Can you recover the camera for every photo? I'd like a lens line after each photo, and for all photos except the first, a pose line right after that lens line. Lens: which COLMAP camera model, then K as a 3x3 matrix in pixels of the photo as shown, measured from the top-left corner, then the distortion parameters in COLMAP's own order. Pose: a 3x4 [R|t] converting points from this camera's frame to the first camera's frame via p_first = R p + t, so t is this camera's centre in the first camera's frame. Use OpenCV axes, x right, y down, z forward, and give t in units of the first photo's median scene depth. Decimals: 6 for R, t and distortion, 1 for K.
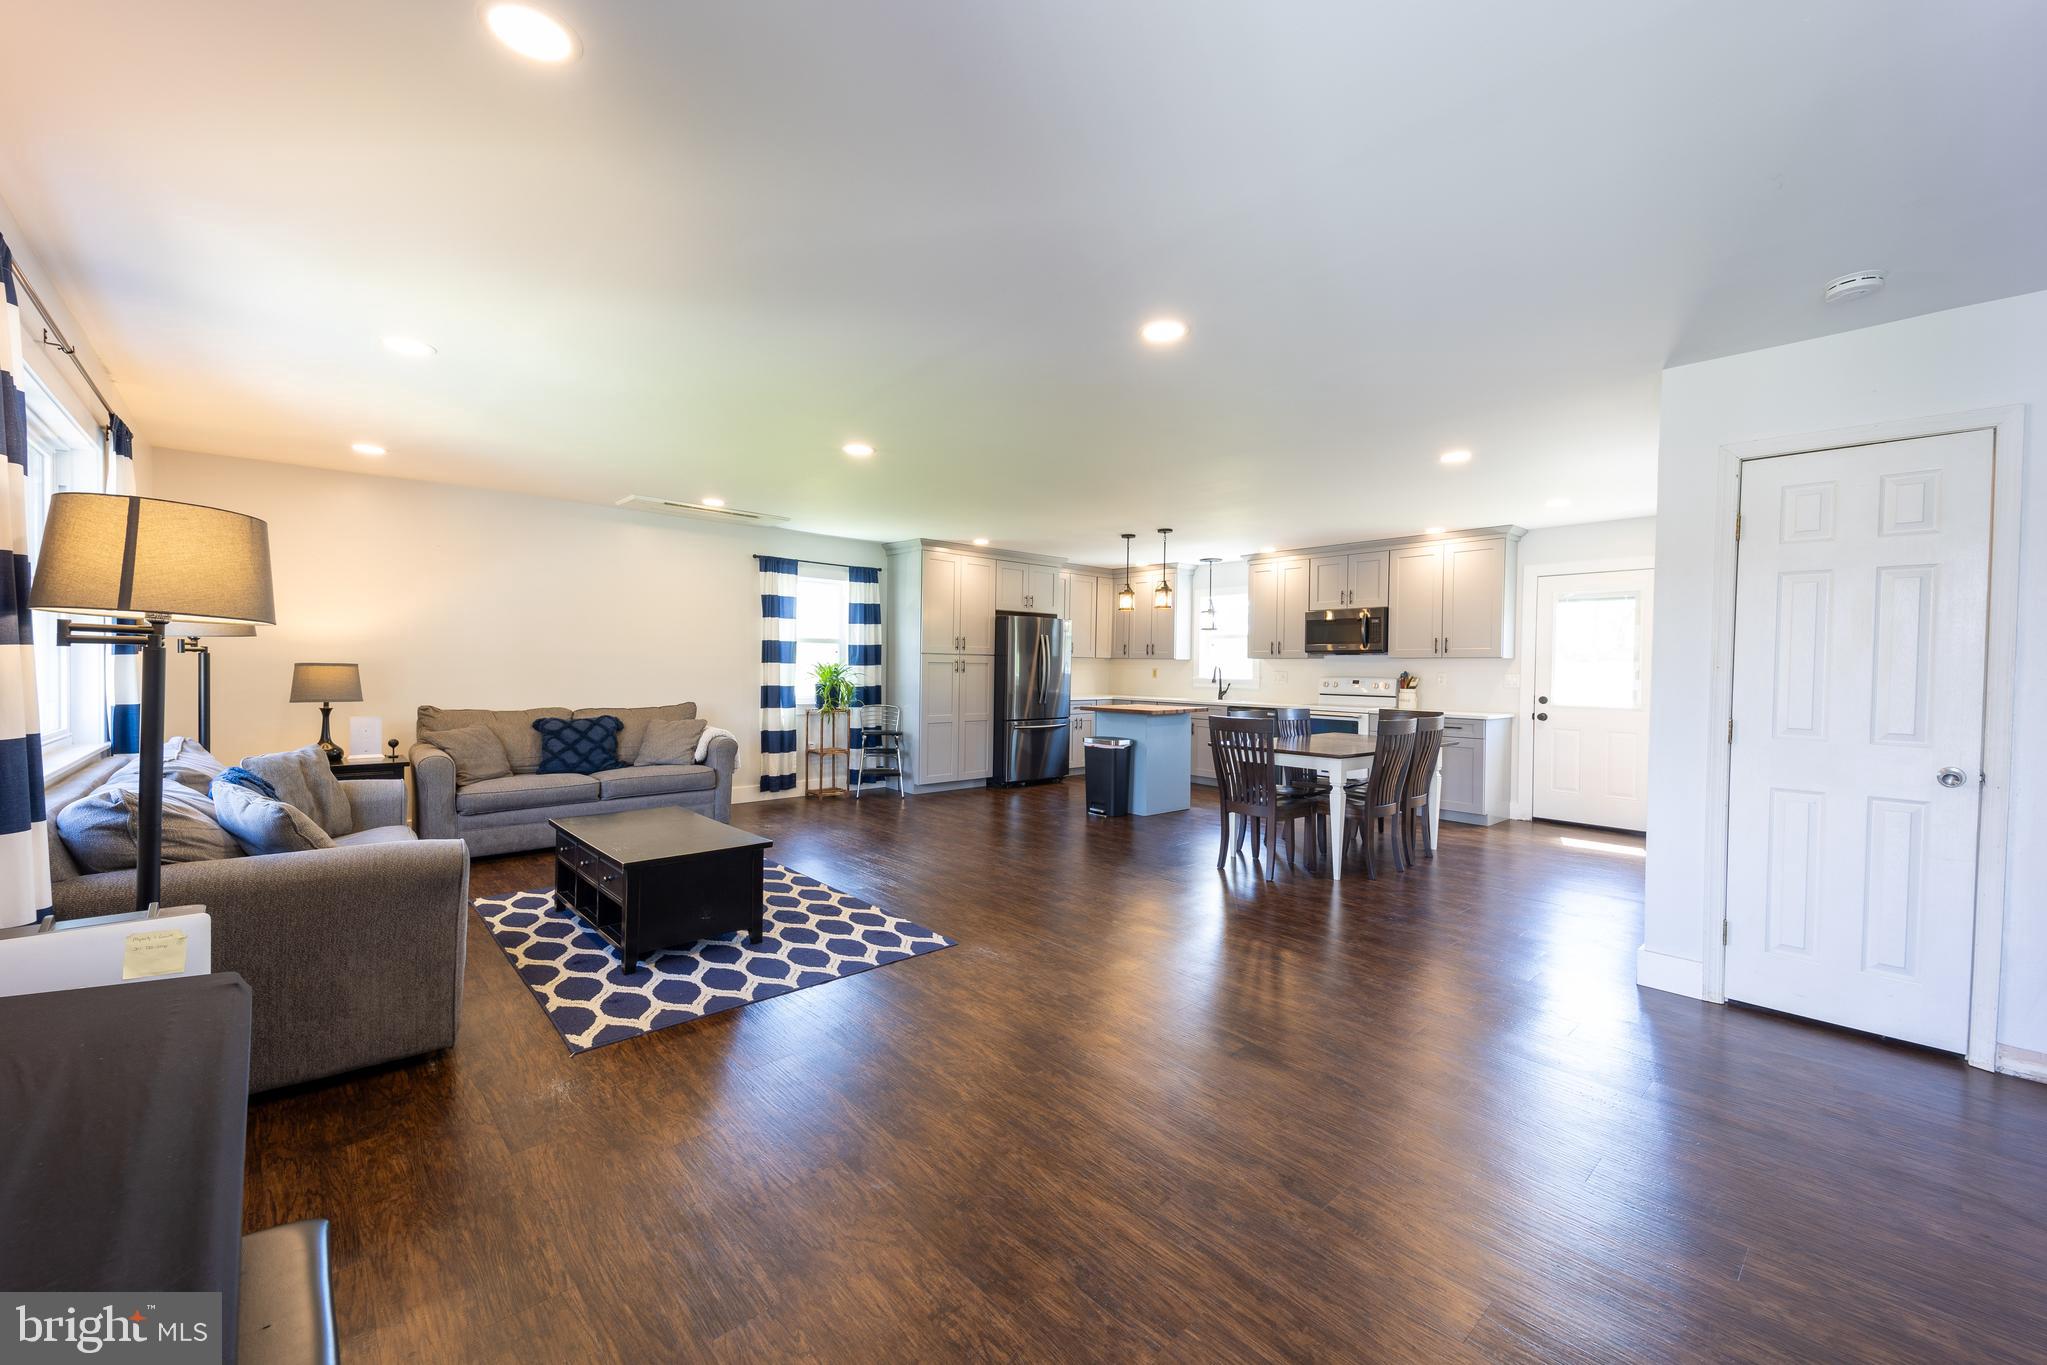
lens RADIAL K [[795.0, 0, 1020.6], [0, 795.0, 682.5], [0, 0, 1]] dist [0.081922, -0.038016]
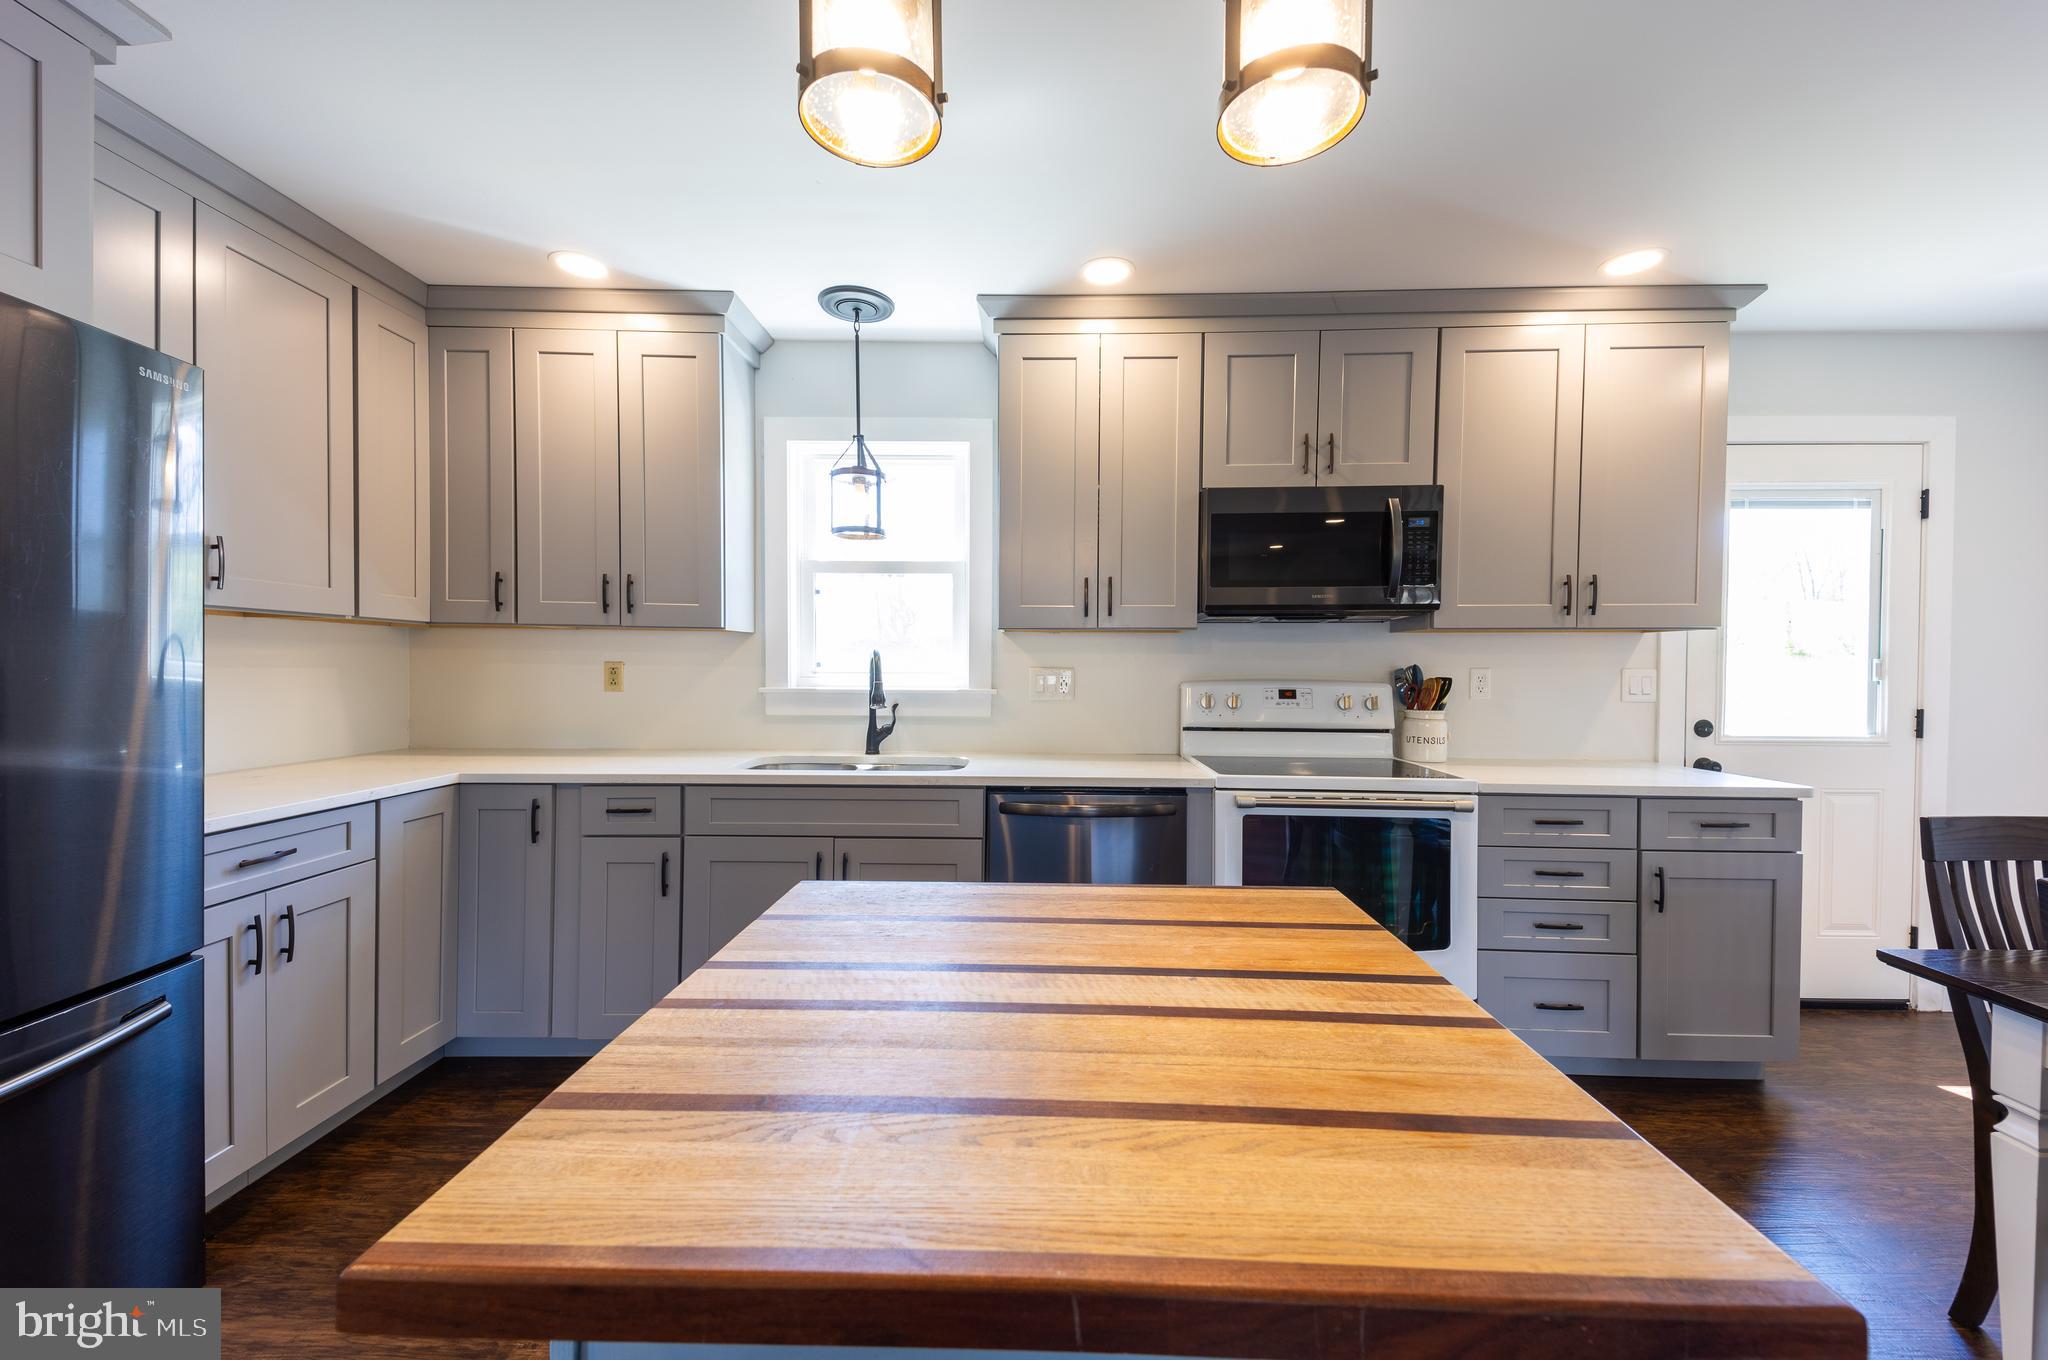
lens RADIAL K [[787.4, 0, 1024.0], [0, 787.4, 680.0], [0, 0, 1]] dist [0.077345, -0.034040]
pose [[0.683581, -0.020356, 0.729591, 0.066116], [0.017408, 0.999781, 0.011585, -0.014511], [-0.729667, 0.004781, 0.683785, 0.884459]]
